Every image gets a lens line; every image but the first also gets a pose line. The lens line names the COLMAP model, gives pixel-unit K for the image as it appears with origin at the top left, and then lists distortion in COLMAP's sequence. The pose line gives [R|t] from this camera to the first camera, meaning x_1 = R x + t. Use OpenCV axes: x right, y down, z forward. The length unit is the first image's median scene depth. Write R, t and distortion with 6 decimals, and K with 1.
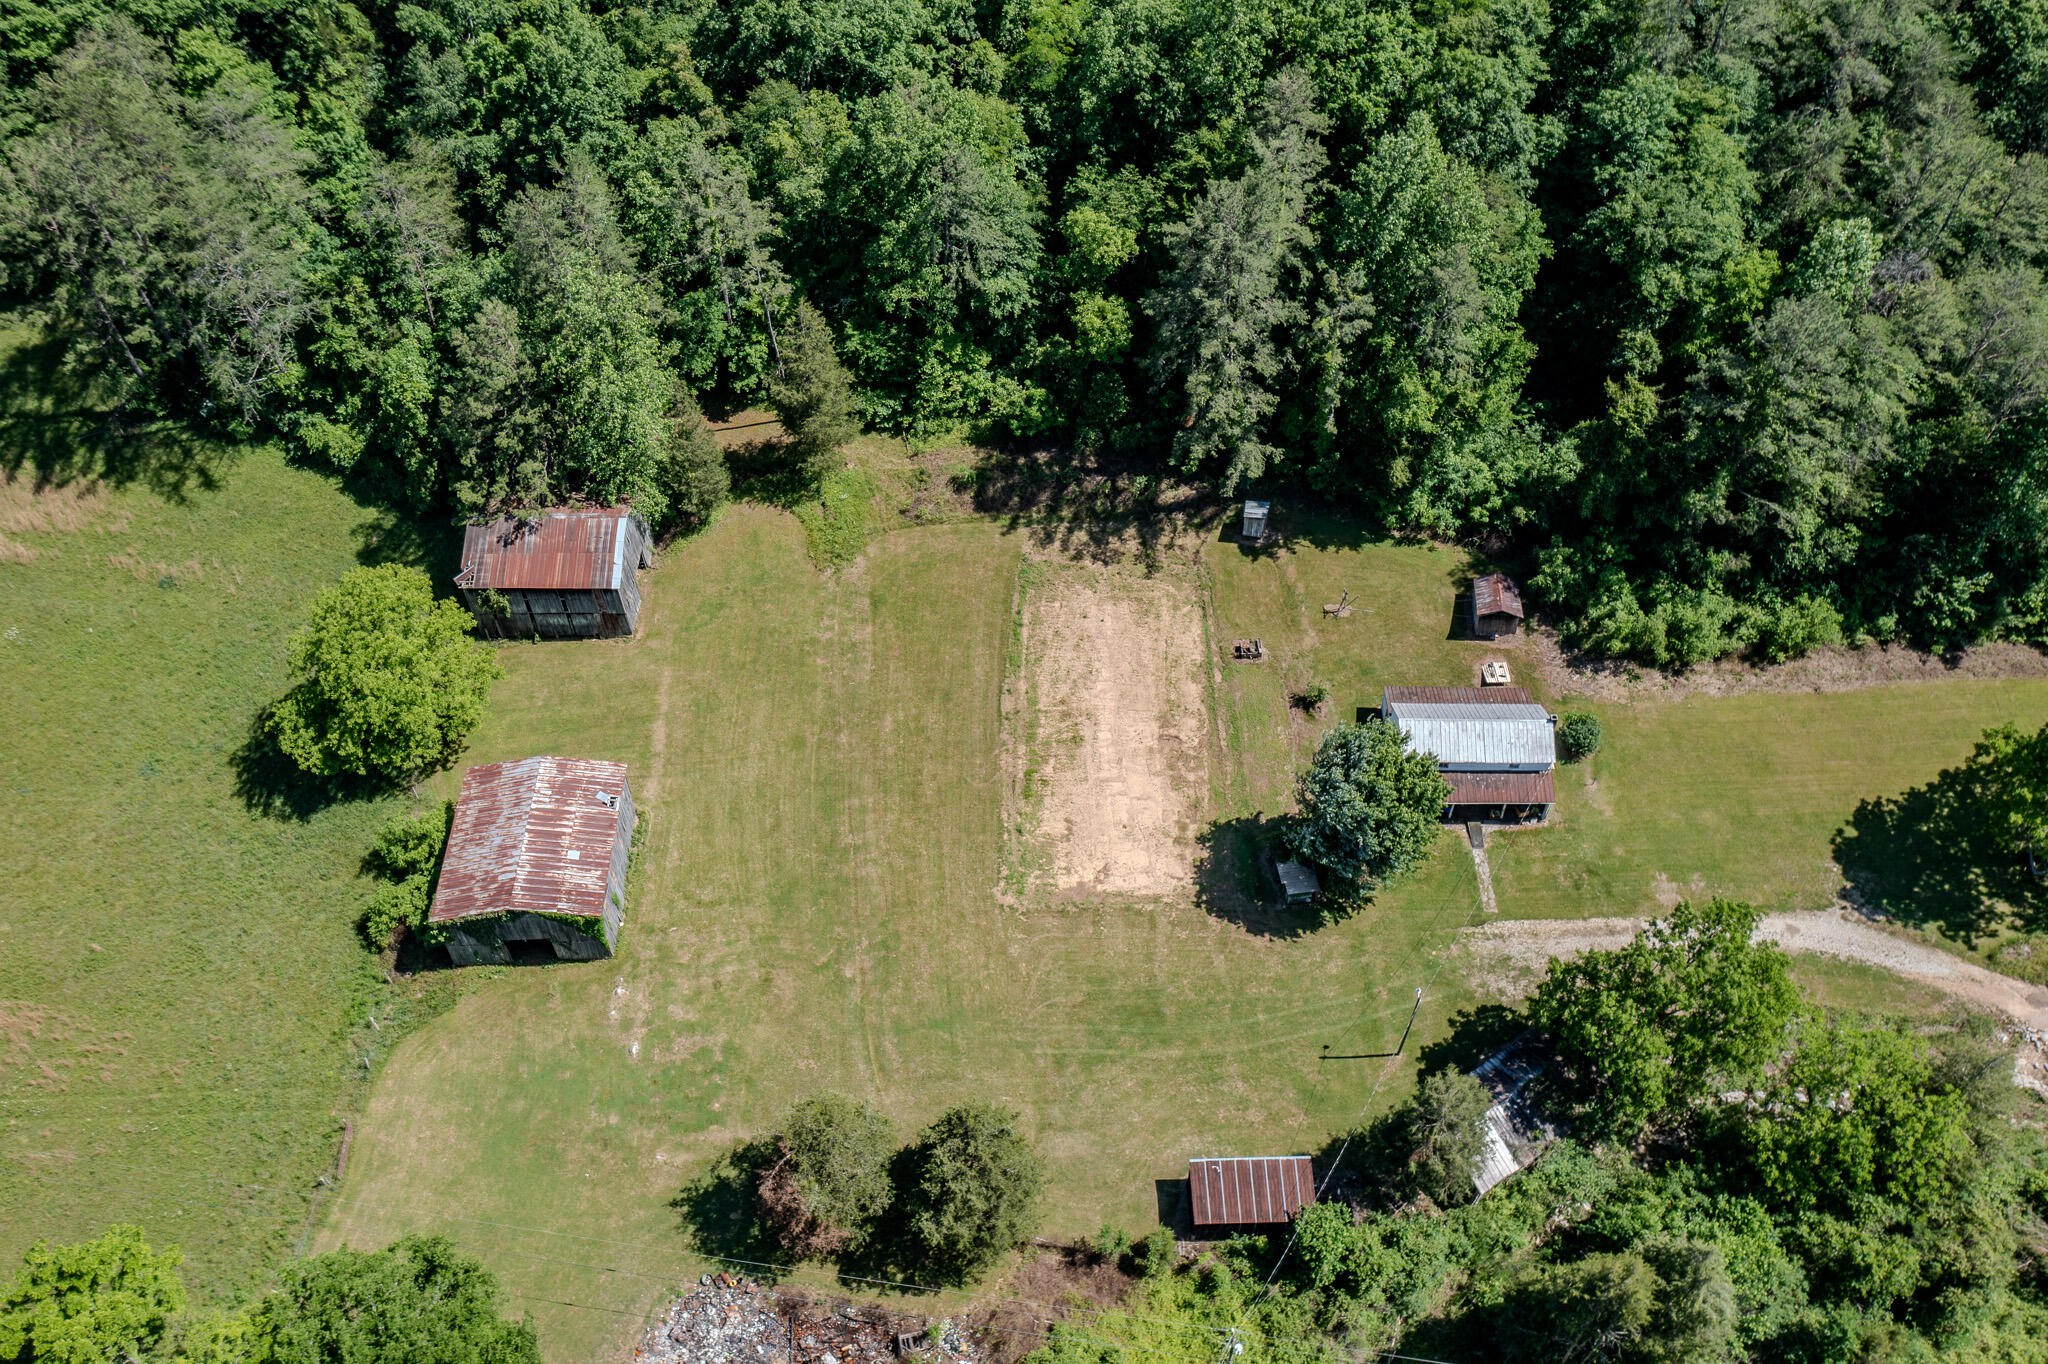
lens RADIAL K [[1625.5, 0, 1028.1], [0, 1625.5, 682.2], [0, 0, 1]] dist [-0.009396, 0.007916]
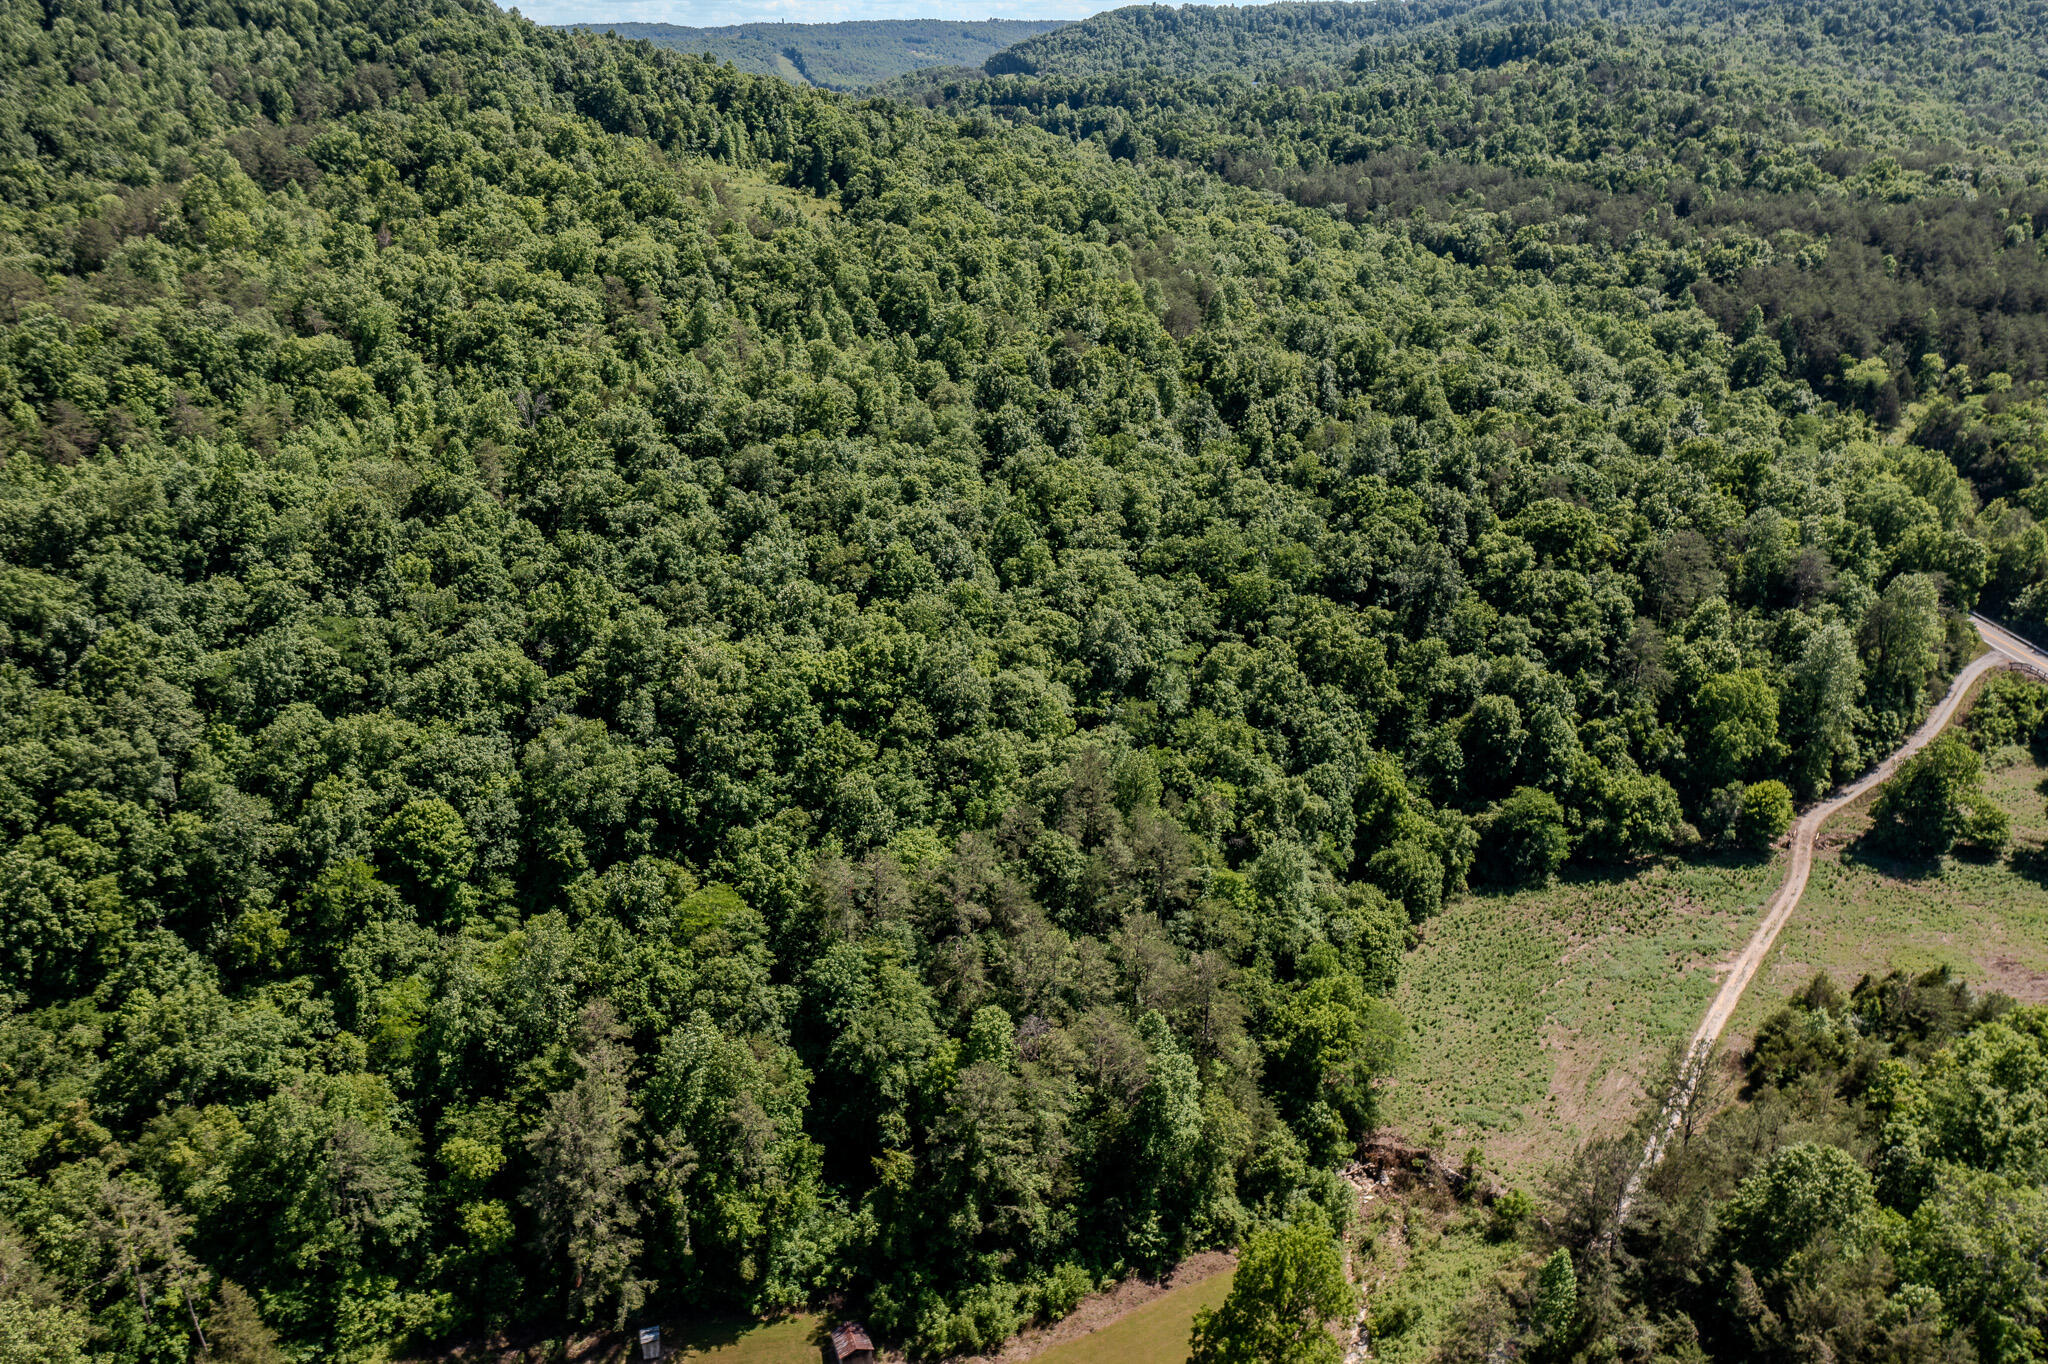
lens RADIAL K [[1625.5, 0, 1021.4], [0, 1625.5, 688.4], [0, 0, 1]] dist [-0.009396, 0.007916]
pose [[0.892461, -0.162472, 0.420851, -0.048874], [0.342892, 0.850525, -0.398789, 0.067962], [-0.293152, 0.500210, 0.814771, -0.350283]]
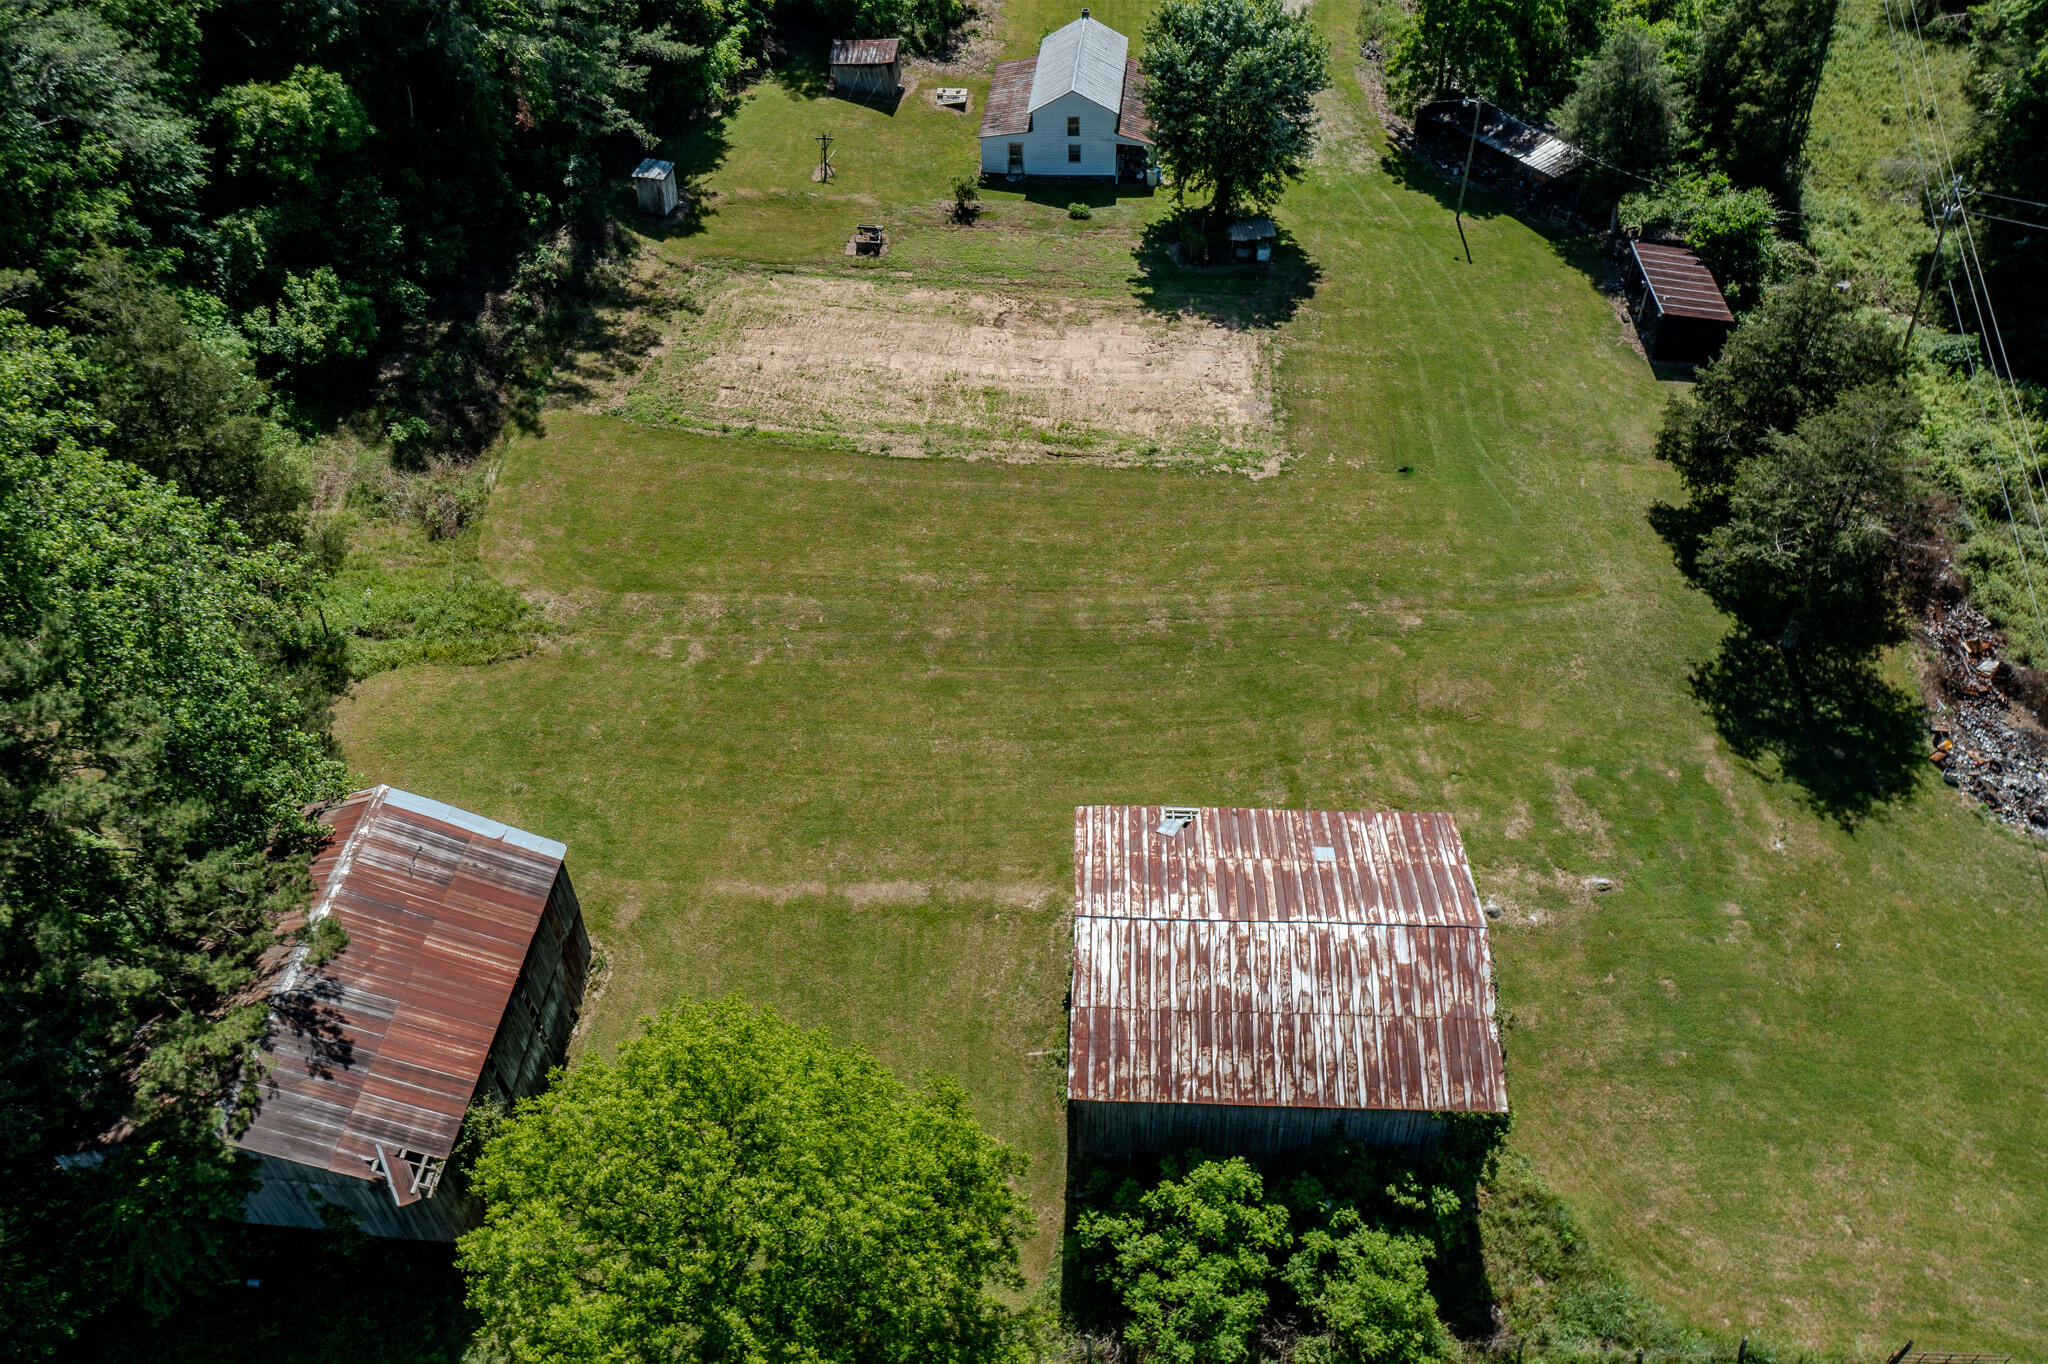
lens RADIAL K [[1625.5, 0, 1029.8], [0, 1625.5, 675.5], [0, 0, 1]] dist [-0.009396, 0.007916]
pose [[0.064999, -0.674509, 0.735400, -0.527785], [0.767677, 0.504630, 0.394995, -0.154712], [-0.637532, 0.538875, 0.550605, 0.665861]]
